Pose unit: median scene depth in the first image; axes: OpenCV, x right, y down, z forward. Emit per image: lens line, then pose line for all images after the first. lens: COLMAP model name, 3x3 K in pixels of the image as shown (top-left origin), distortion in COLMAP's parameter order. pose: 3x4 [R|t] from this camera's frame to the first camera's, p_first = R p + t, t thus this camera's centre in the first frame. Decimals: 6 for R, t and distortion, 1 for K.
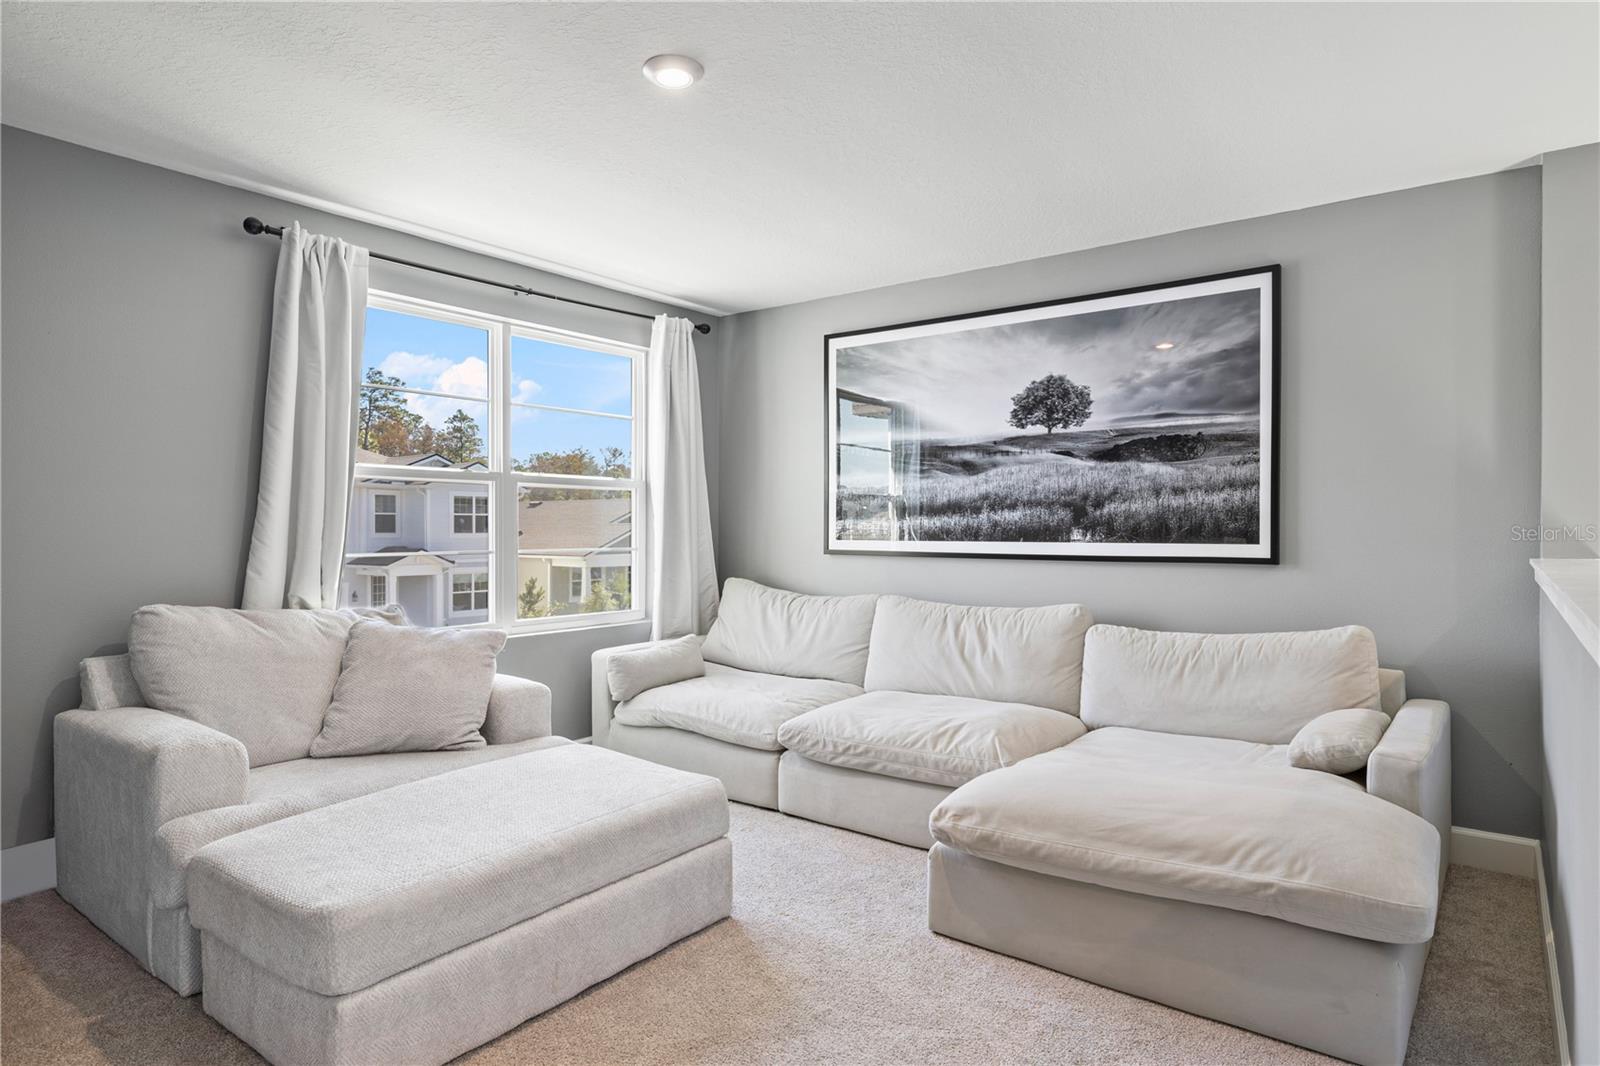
lens RADIAL K [[906.5, 0, 788.6], [0, 906.5, 536.4], [0, 0, 1]] dist [0.002872, -0.000309]
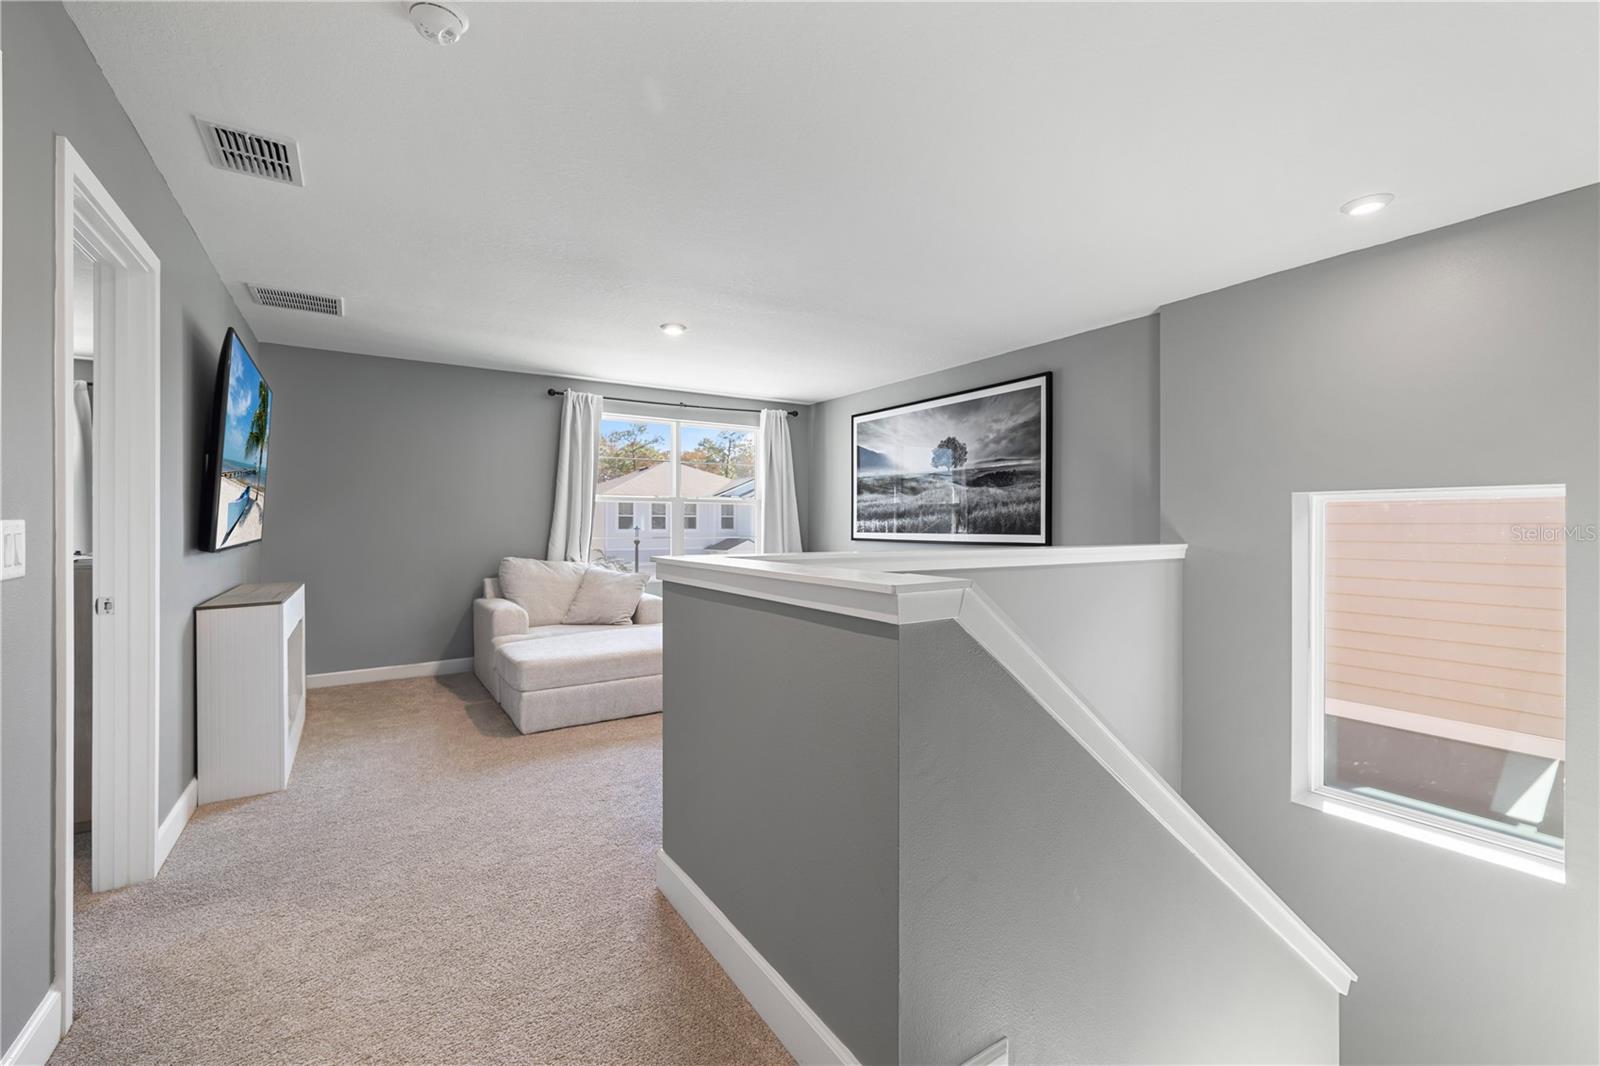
lens RADIAL K [[702.2, 0, 816.6], [0, 702.2, 526.5], [0, 0, 1]] dist [-0.000143, -0.000899]
pose [[0.941068, 0.001507, -0.338215, 0.543770], [-0.004497, 0.999957, -0.008057, 0.004730], [0.338189, 0.009103, 0.941034, -0.369703]]
